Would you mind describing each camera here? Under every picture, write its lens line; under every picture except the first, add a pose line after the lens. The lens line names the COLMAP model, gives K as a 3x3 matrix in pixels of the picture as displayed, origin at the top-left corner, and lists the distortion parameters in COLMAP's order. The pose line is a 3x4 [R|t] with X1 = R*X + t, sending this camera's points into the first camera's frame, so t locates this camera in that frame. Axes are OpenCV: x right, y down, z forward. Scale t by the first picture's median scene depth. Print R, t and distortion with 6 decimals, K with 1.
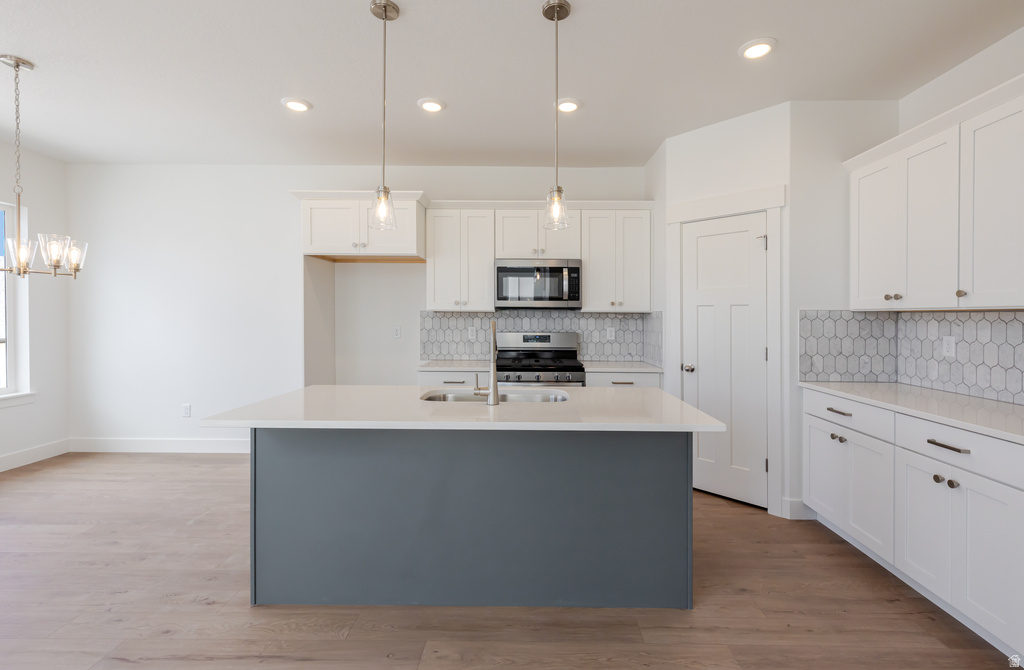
lens RADIAL K [[453.0, 0, 529.5], [0, 453.0, 325.2], [0, 0, 1]] dist [0.005221, 0.000340]
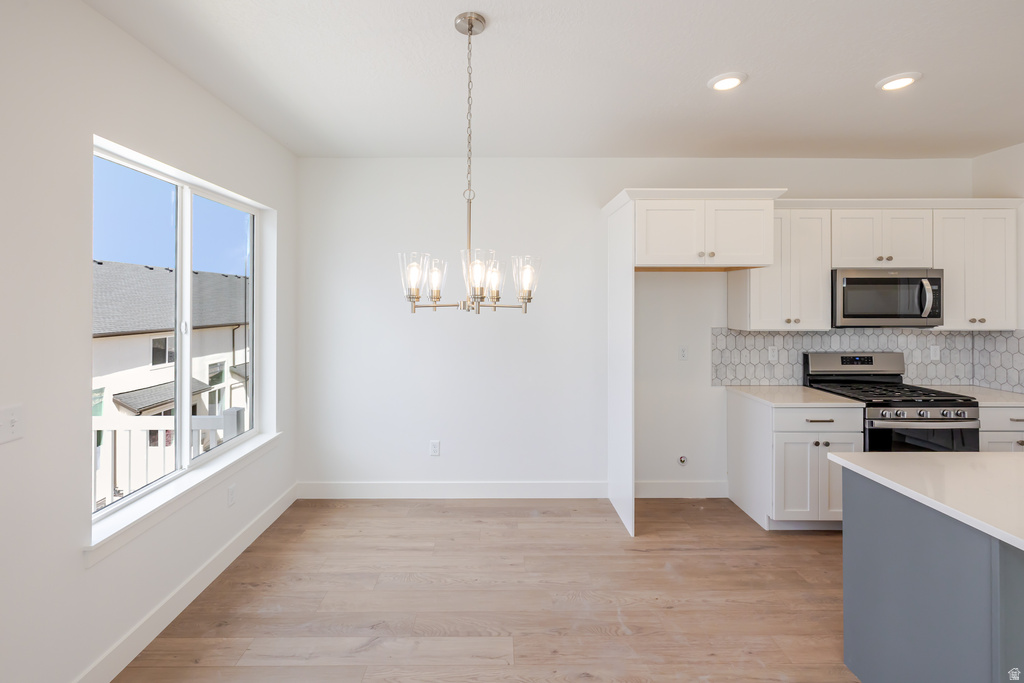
lens RADIAL K [[446.0, 0, 506.9], [0, 446.0, 305.6], [0, 0, 1]] dist [0.000705, 0.000064]
pose [[0.999909, -0.006437, 0.011846, -0.740774], [0.006613, 0.999868, -0.014871, -0.074092], [-0.011749, 0.014948, 0.999819, 0.198593]]
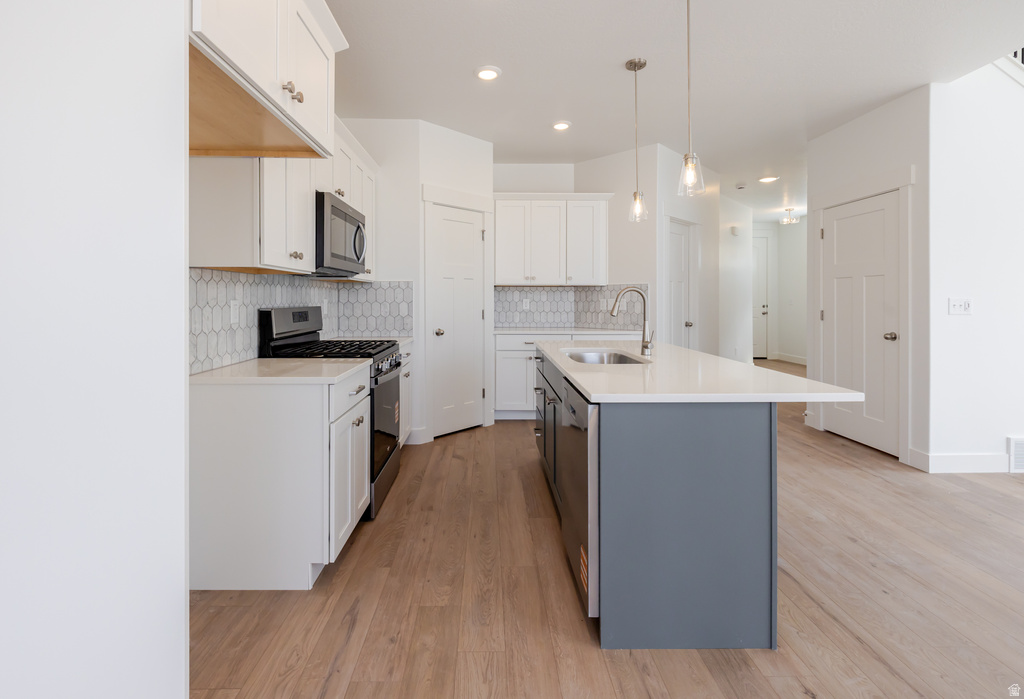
lens RADIAL K [[470.1, 0, 487.1], [0, 470.1, 300.6], [0, 0, 1]] dist [0.000663, 0.000157]
pose [[-0.000855, -0.011822, 0.999930, -0.783995], [0.017790, 0.999772, 0.011835, 0.003196], [-0.999841, 0.017798, -0.000645, 0.827424]]
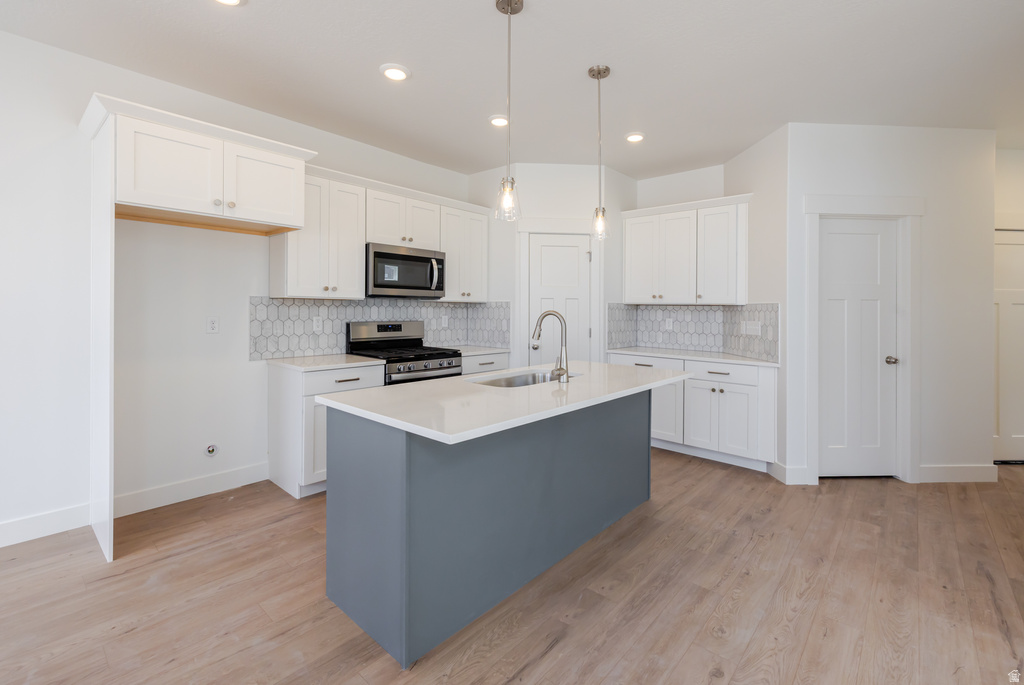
lens RADIAL K [[446.5, 0, 518.2], [0, 446.5, 310.6], [0, 0, 1]] dist [0.001391, 0.000364]
pose [[0.660071, -0.001421, 0.751202, -0.595903], [0.004873, 0.999985, -0.002390, -0.004358], [-0.751187, 0.005238, 0.660068, 0.186916]]
